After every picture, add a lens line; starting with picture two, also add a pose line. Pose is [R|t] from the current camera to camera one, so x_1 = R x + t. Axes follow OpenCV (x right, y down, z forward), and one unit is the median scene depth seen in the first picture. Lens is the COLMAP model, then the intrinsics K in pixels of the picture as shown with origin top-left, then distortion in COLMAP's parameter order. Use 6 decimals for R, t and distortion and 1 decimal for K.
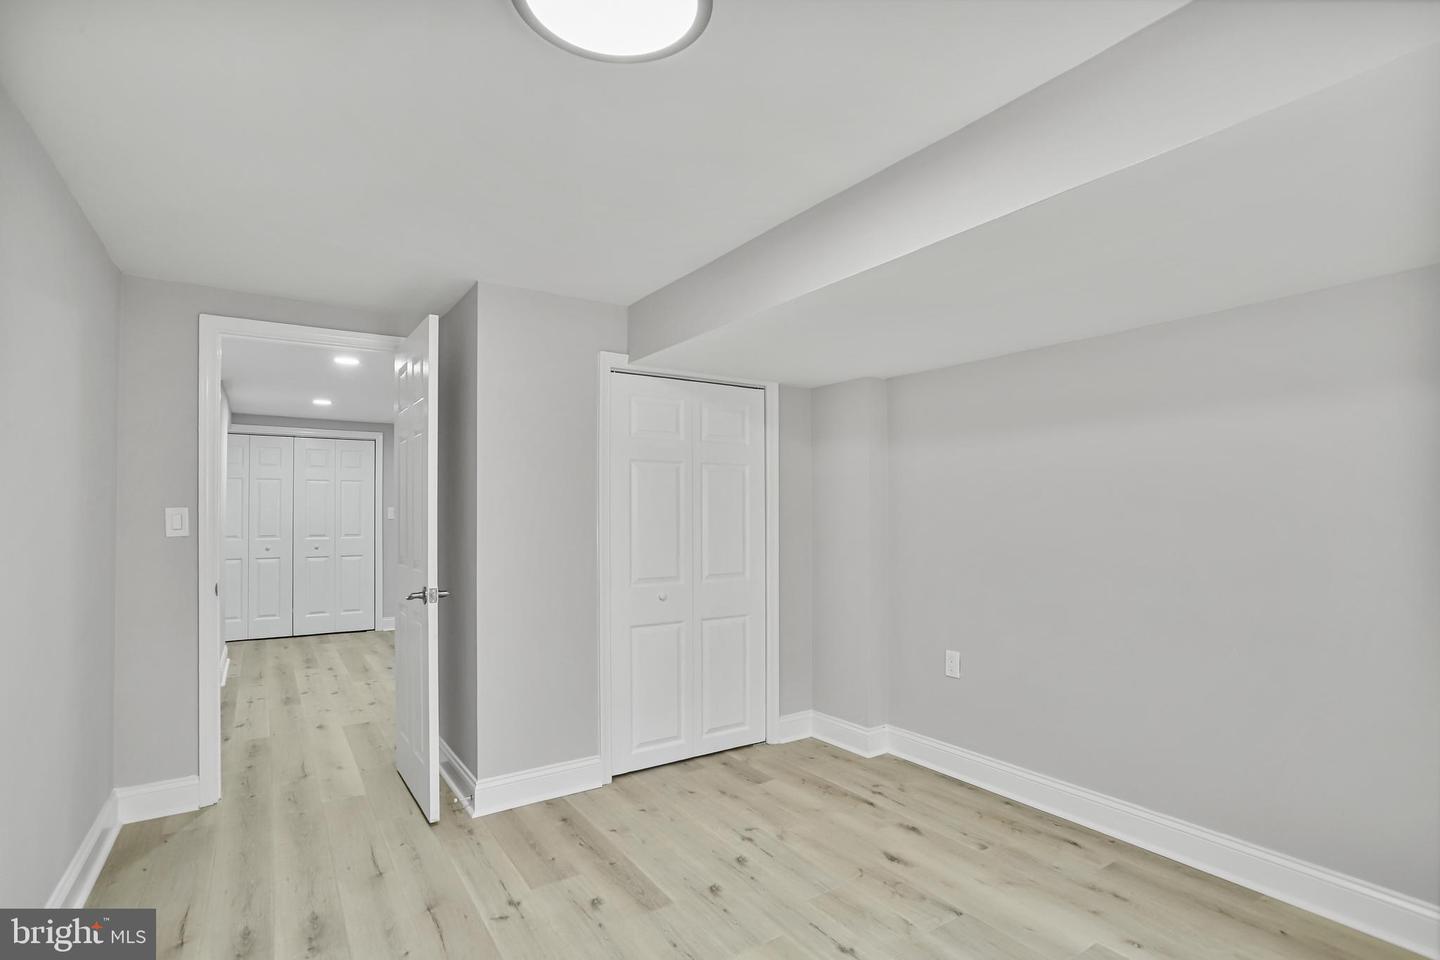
lens RADIAL K [[710.3, 0, 720.9], [0, 710.3, 489.0], [0, 0, 1]] dist [-0.035549, 0.009862]
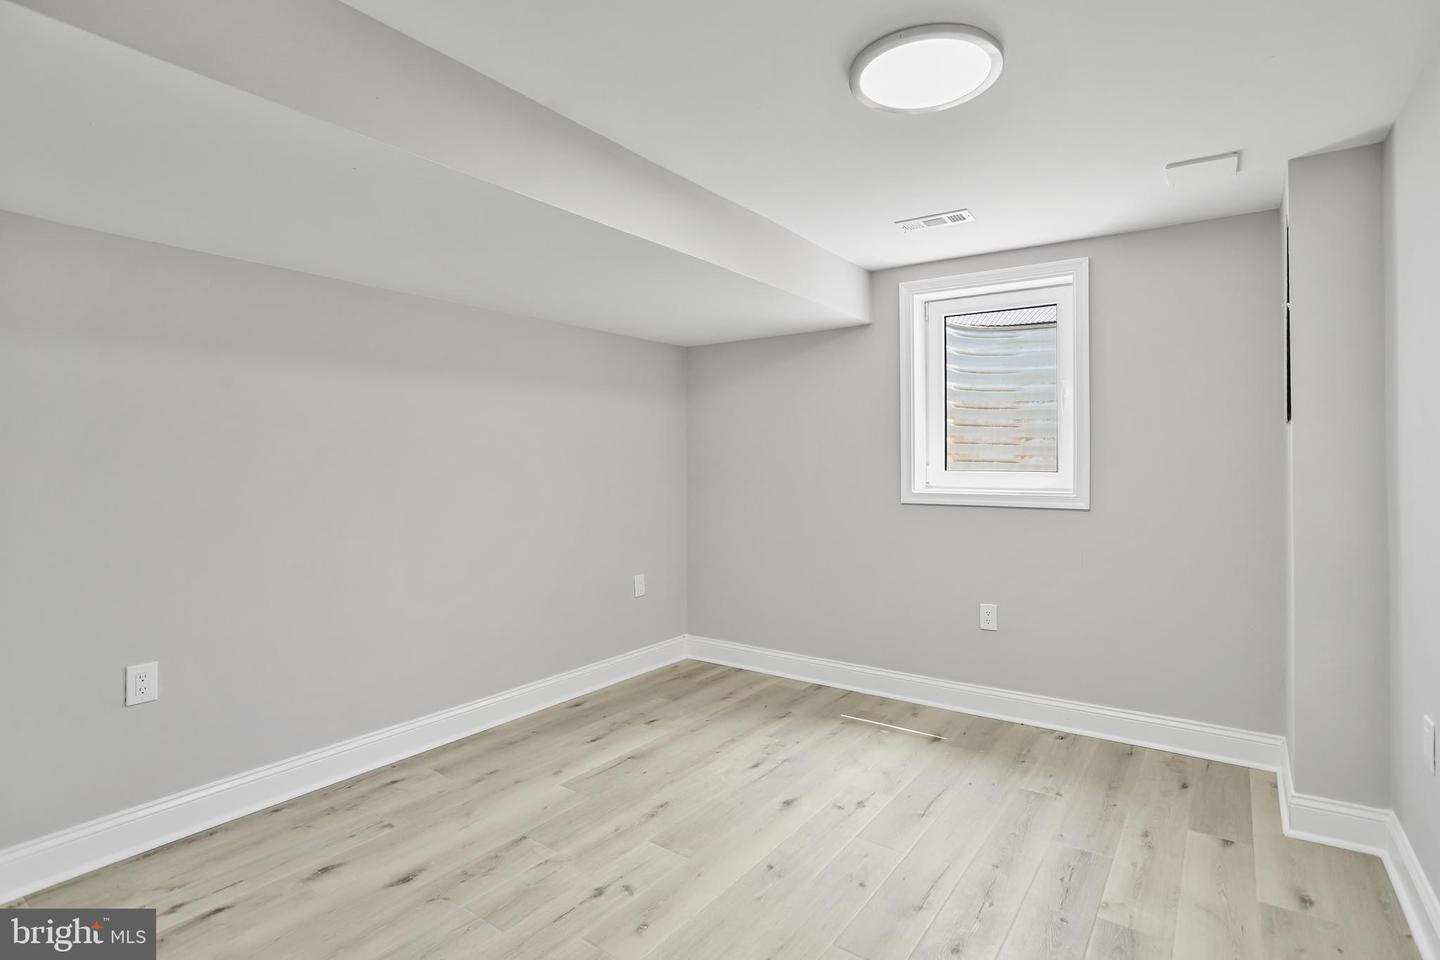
lens RADIAL K [[710.3, 0, 720.5], [0, 710.3, 469.4], [0, 0, 1]] dist [-0.035549, 0.009862]
pose [[-0.360181, -0.013593, 0.932783, -0.661518], [-0.029230, 0.999567, 0.003280, 0.022306], [-0.932424, -0.026084, -0.360422, 0.961167]]
